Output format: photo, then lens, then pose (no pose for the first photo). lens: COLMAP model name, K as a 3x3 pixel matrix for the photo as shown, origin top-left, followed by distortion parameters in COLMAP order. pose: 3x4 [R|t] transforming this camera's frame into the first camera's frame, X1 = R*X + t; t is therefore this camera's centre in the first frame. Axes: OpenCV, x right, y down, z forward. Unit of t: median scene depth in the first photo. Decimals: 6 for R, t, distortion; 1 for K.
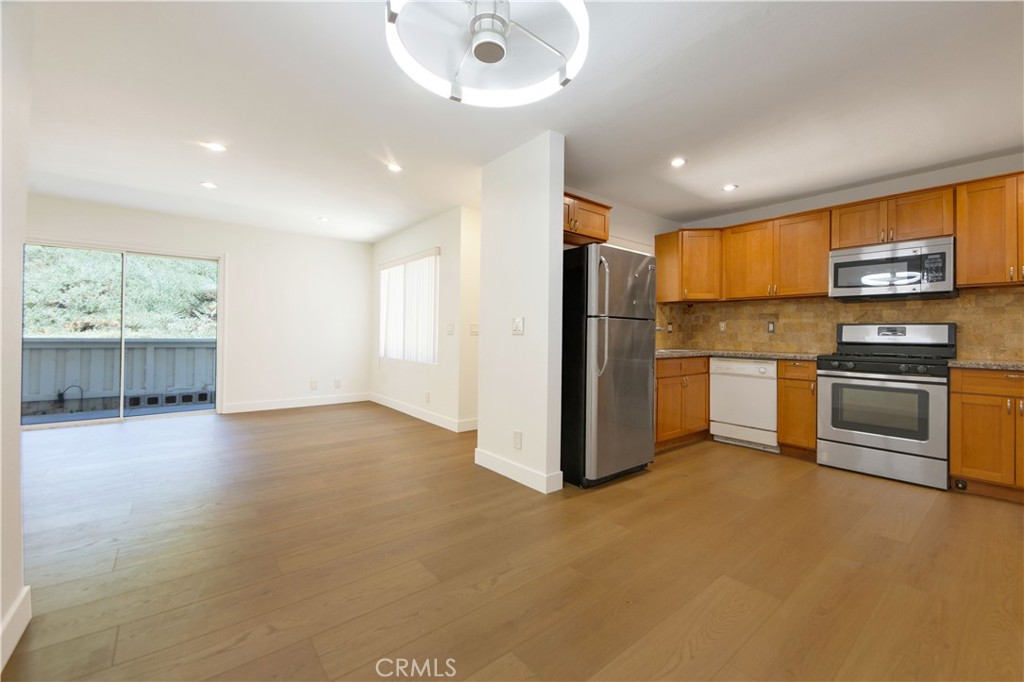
lens RADIAL K [[417.6, 0, 523.6], [0, 417.6, 331.7], [0, 0, 1]] dist [-0.000630, -0.000834]
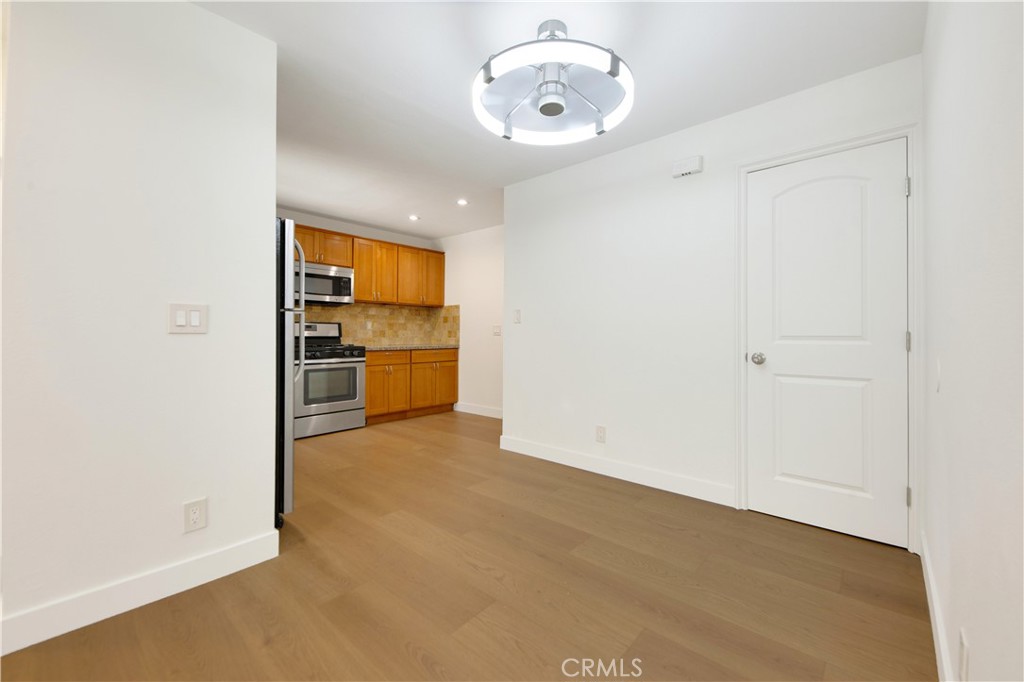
lens RADIAL K [[417.6, 0, 523.6], [0, 417.6, 331.7], [0, 0, 1]] dist [-0.000630, -0.000834]
pose [[-0.171645, -0.005127, 0.985146, -0.479736], [-0.012784, 0.999914, 0.002977, -0.001911], [-0.985076, -0.012083, -0.171695, 0.473332]]
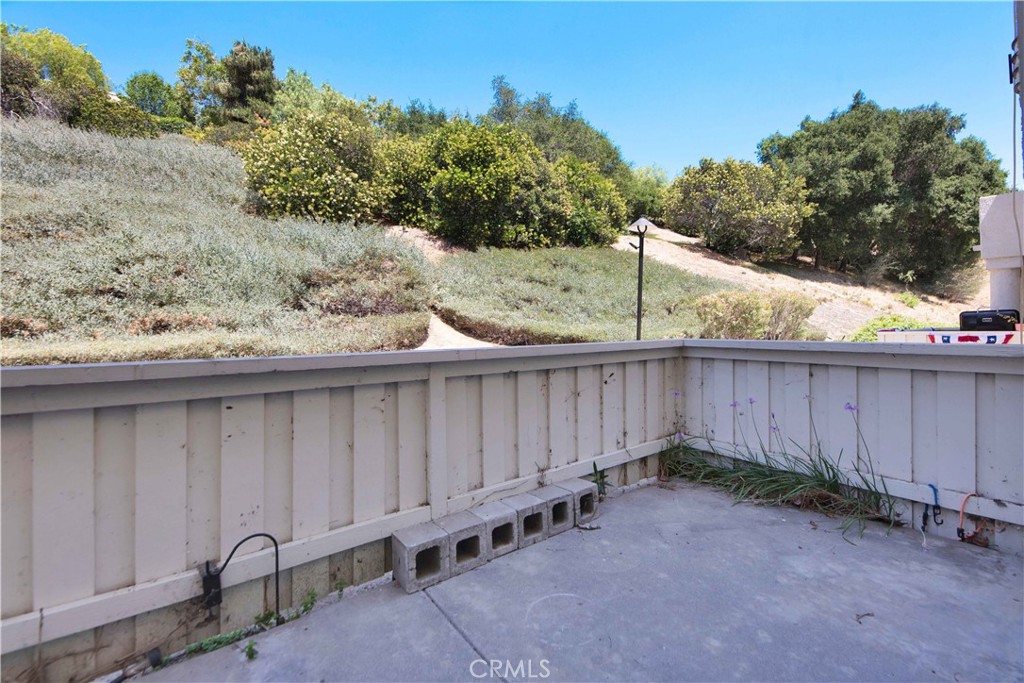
lens RADIAL K [[417.6, 0, 523.6], [0, 417.6, 332.2], [0, 0, 1]] dist [-0.000630, -0.000834]
pose [[0.998975, -0.022450, -0.039308, -1.237213], [0.023127, 0.999590, 0.016858, -0.002723], [0.038913, -0.017749, 0.999085, 1.027715]]
